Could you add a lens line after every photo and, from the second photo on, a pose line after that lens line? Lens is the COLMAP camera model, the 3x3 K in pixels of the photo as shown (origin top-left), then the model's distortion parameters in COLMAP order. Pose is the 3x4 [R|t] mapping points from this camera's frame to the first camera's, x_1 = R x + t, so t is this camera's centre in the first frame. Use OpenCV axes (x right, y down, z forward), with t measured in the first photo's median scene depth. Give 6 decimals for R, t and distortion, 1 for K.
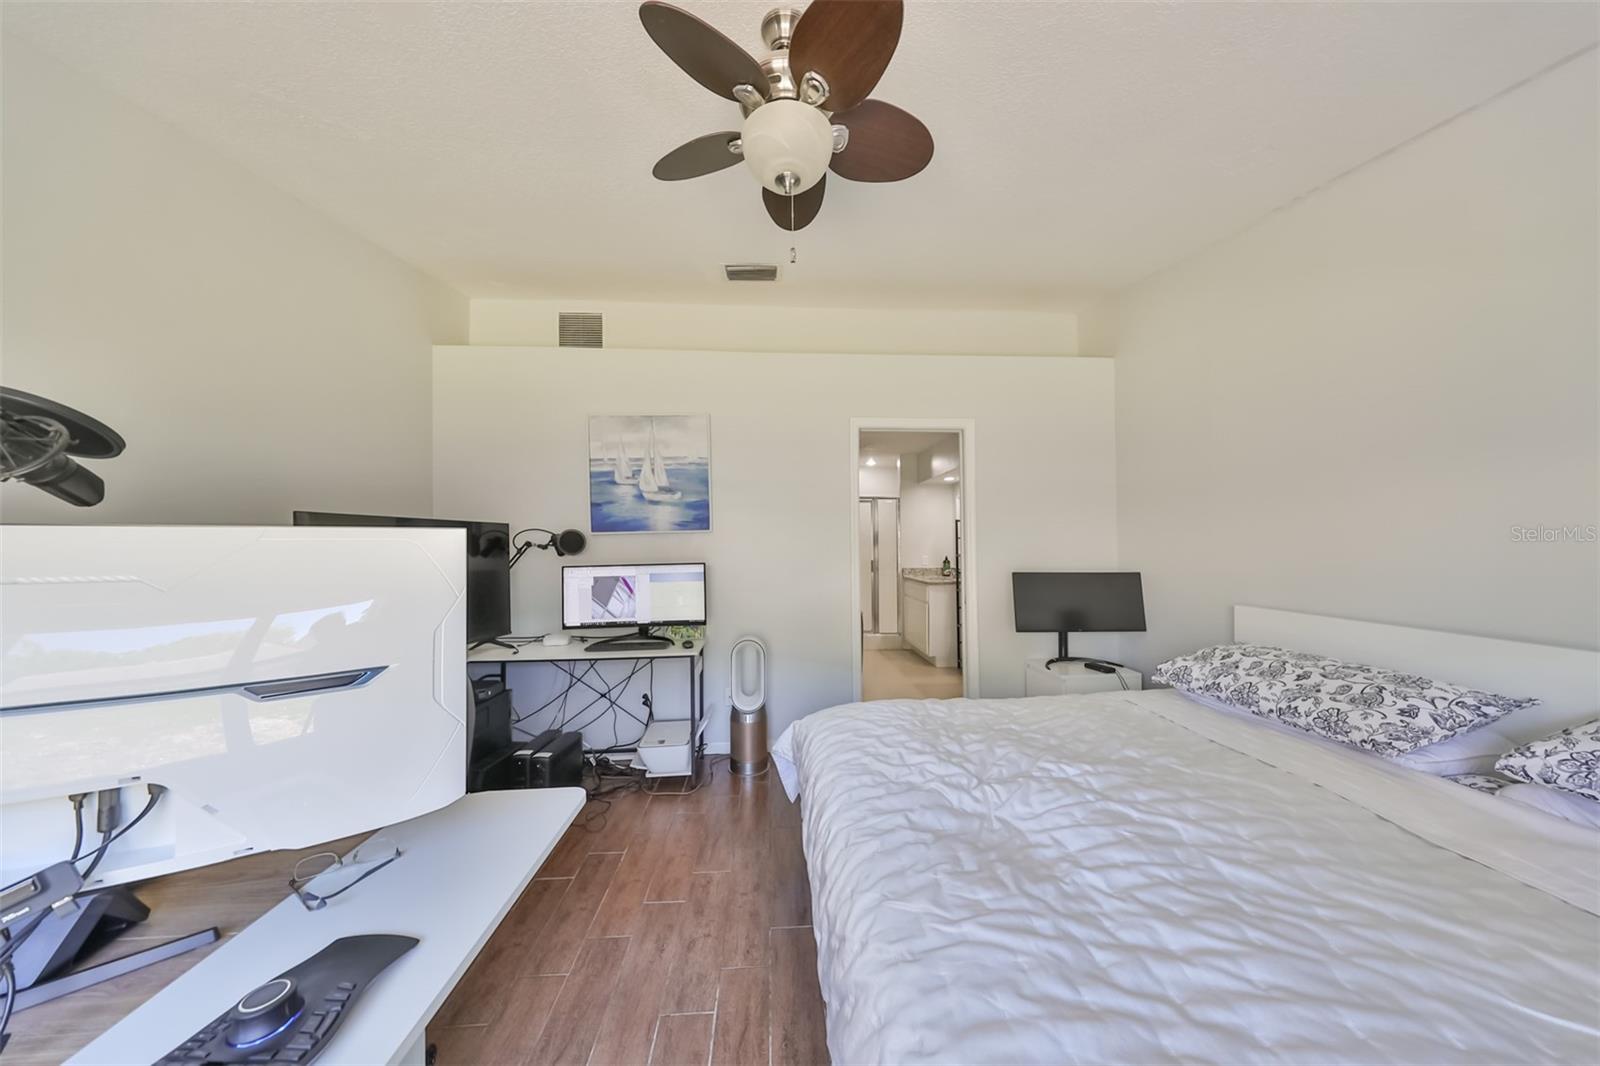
lens RADIAL K [[504.0, 0, 800.1], [0, 504.0, 533.0], [0, 0, 1]] dist [-0.002016, 0.000121]
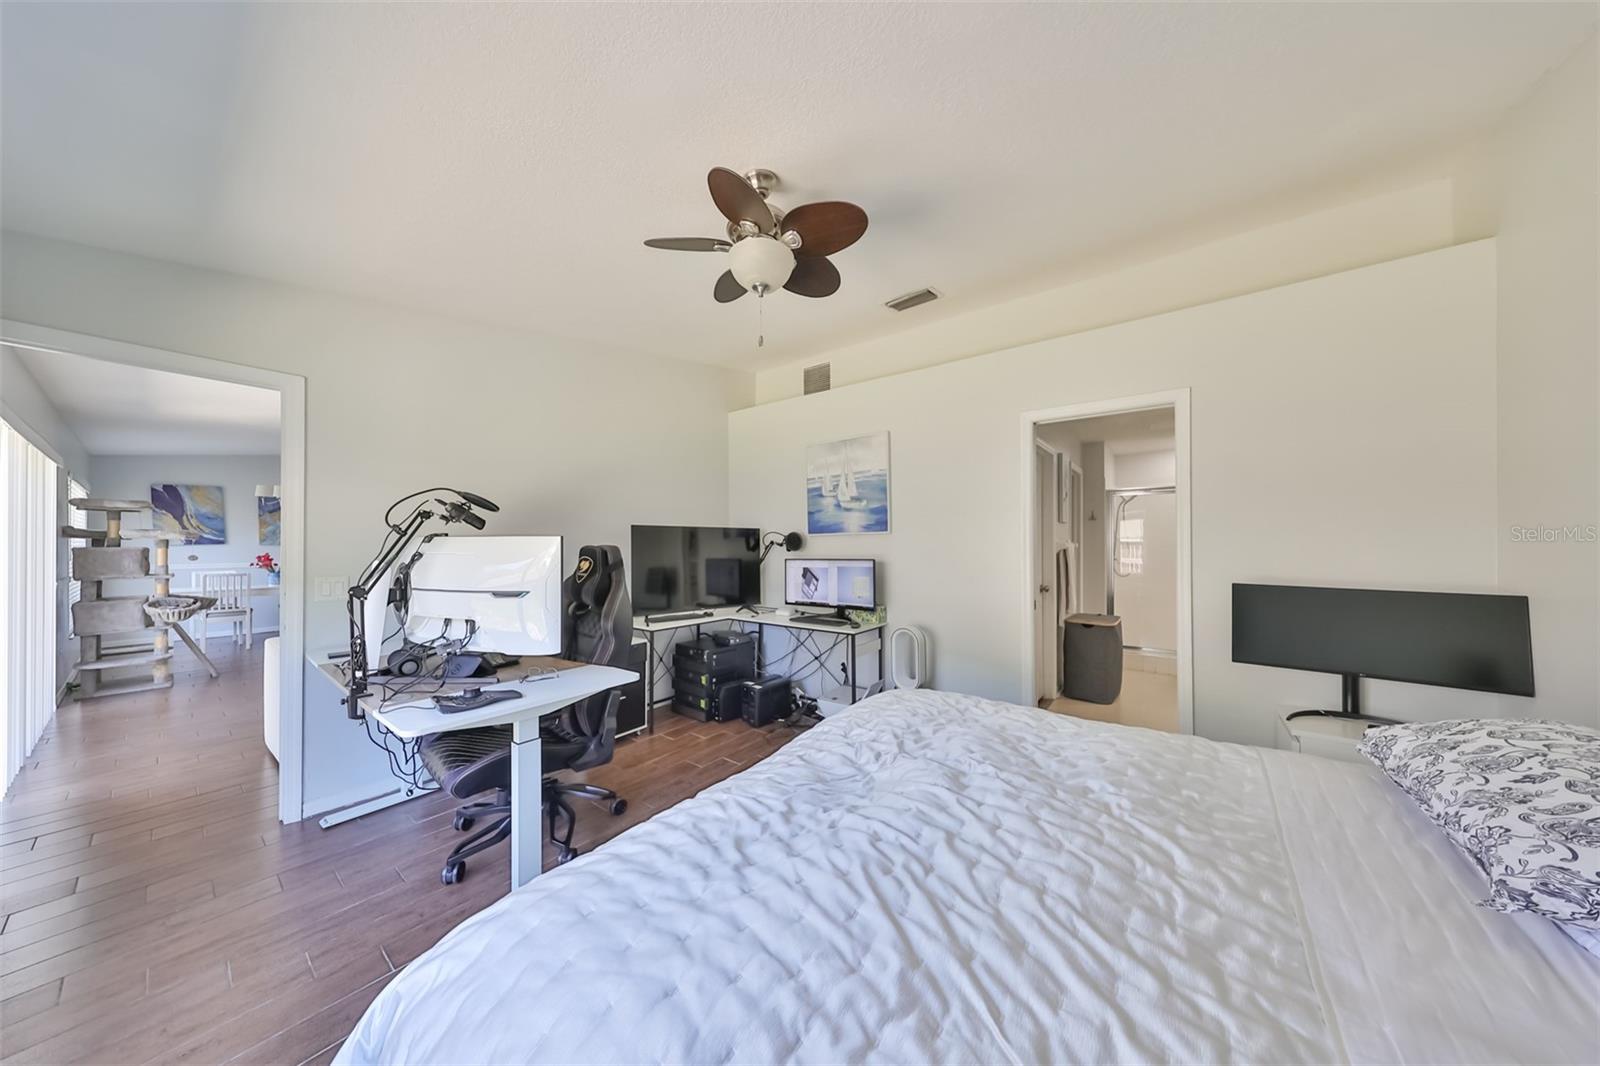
lens RADIAL K [[504.0, 0, 812.6], [0, 504.0, 540.0], [0, 0, 1]] dist [-0.002016, 0.000121]
pose [[0.748540, 0.001951, -0.663087, 0.472976], [0.009045, 0.999873, 0.013153, -0.003101], [0.663028, -0.015843, 0.748427, 0.012699]]
